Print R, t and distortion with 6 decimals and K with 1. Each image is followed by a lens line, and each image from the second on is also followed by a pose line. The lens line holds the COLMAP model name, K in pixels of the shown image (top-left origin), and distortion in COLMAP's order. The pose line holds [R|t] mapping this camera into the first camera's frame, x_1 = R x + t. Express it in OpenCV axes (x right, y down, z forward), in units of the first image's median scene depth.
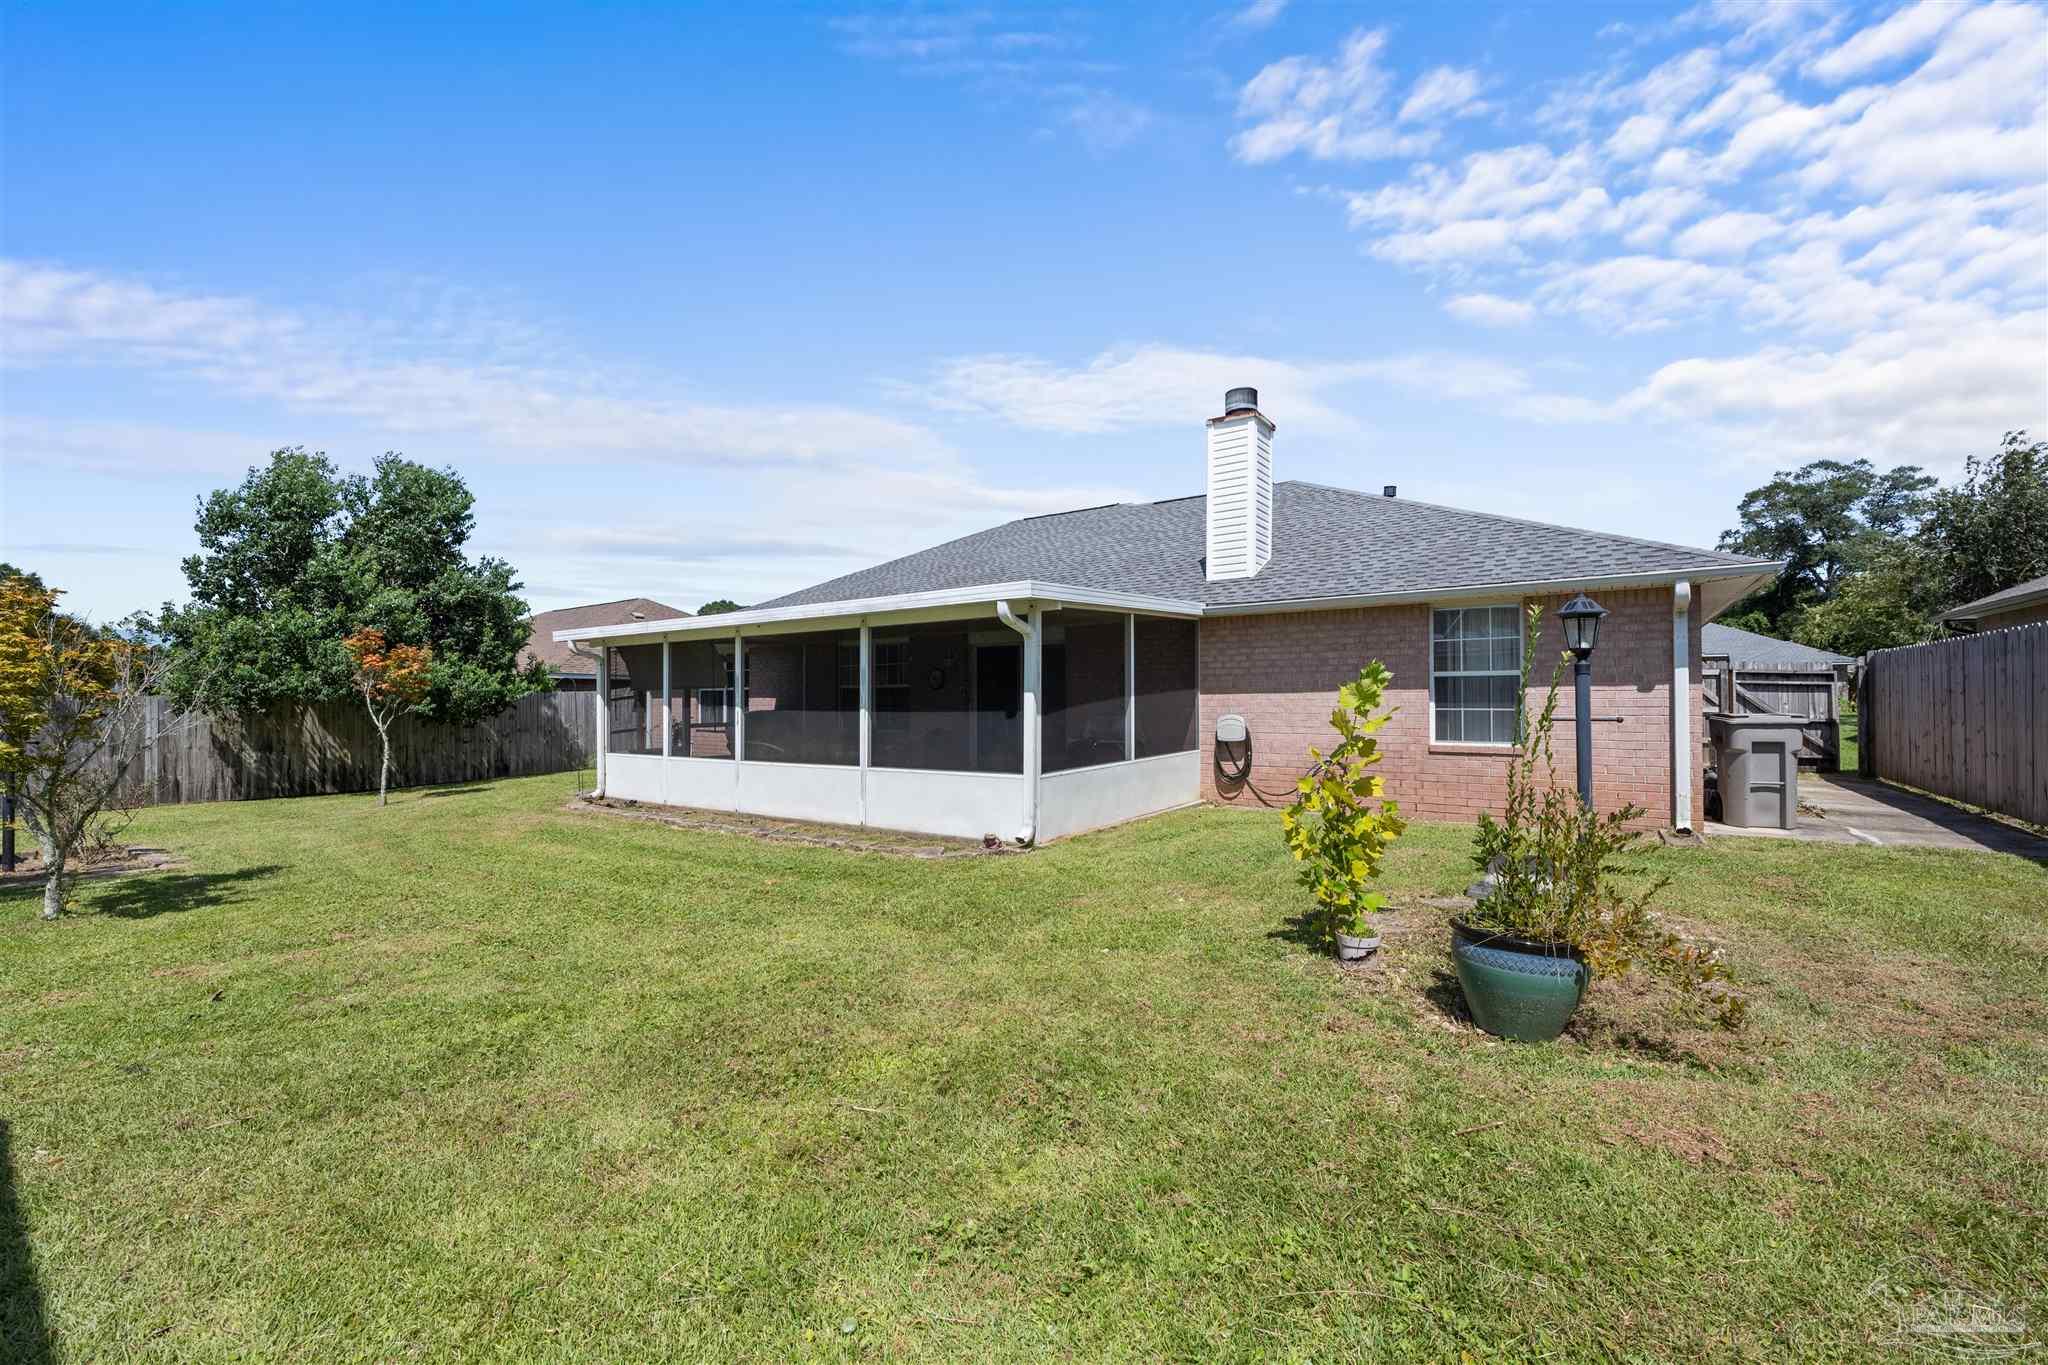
lens RADIAL K [[842.2, 0, 1029.5], [0, 842.2, 688.7], [0, 0, 1]] dist [-0.000343, -0.000046]
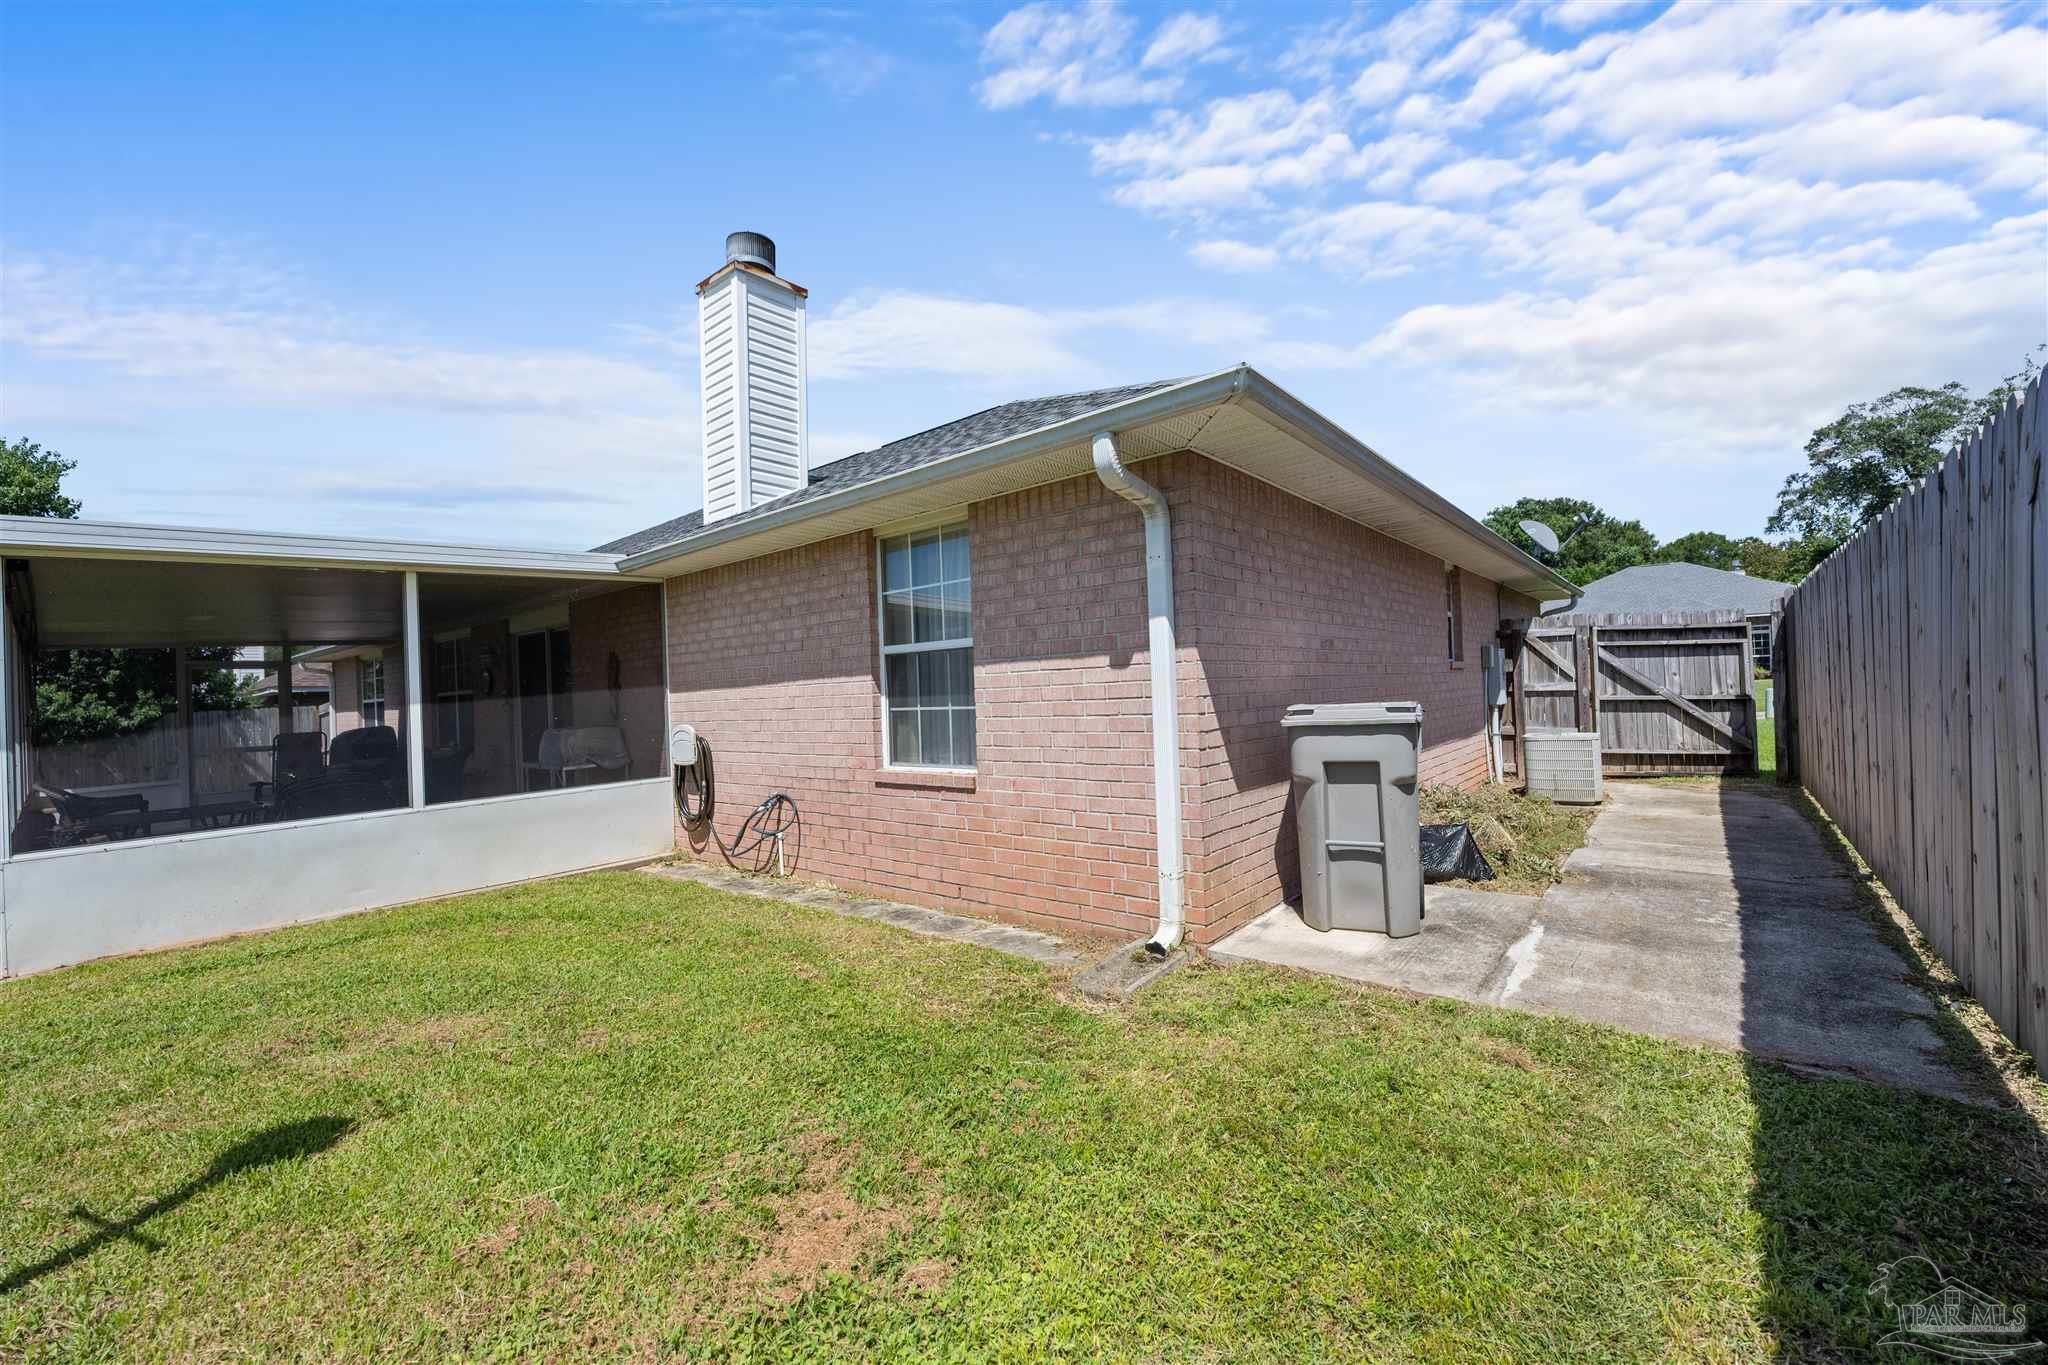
lens RADIAL K [[835.0, 0, 1025.9], [0, 835.0, 686.2], [0, 0, 1]] dist [-0.000567, 0.000241]
pose [[0.996204, -0.034973, -0.079715, 0.473051], [0.035492, 0.999357, 0.005105, 0.006382], [0.079486, -0.007915, 0.996805, 0.321346]]
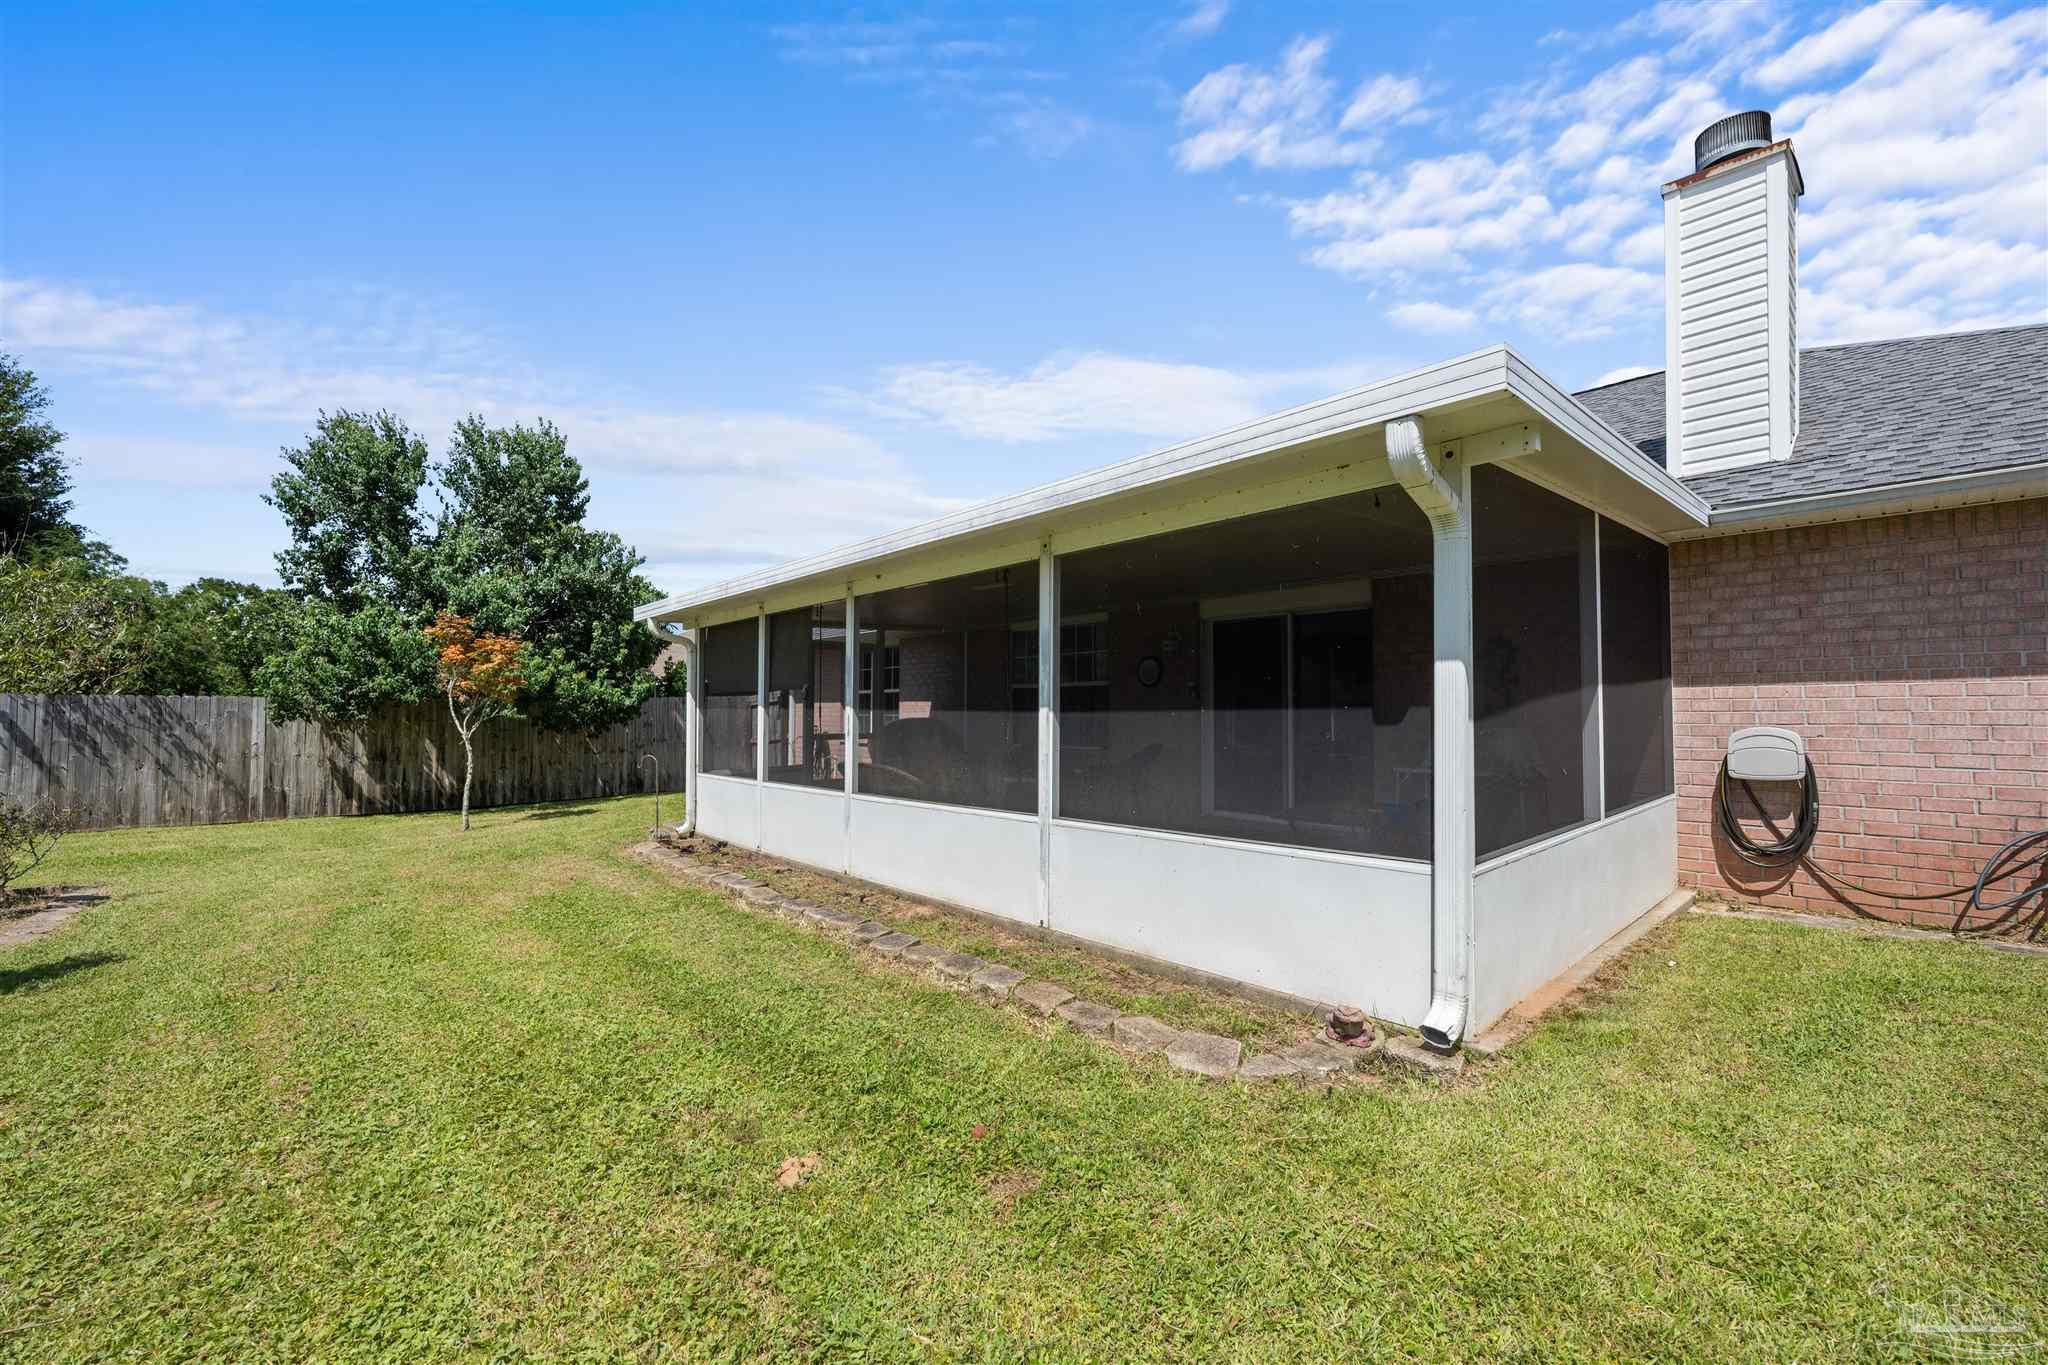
lens RADIAL K [[828.7, 0, 1028.5], [0, 828.7, 692.7], [0, 0, 1]] dist [-0.000959, -0.000038]
pose [[0.977964, -0.000344, -0.208773, -0.073458], [-0.002121, 0.999931, -0.011584, 0.014703], [0.208763, 0.011772, 0.977895, 0.363520]]
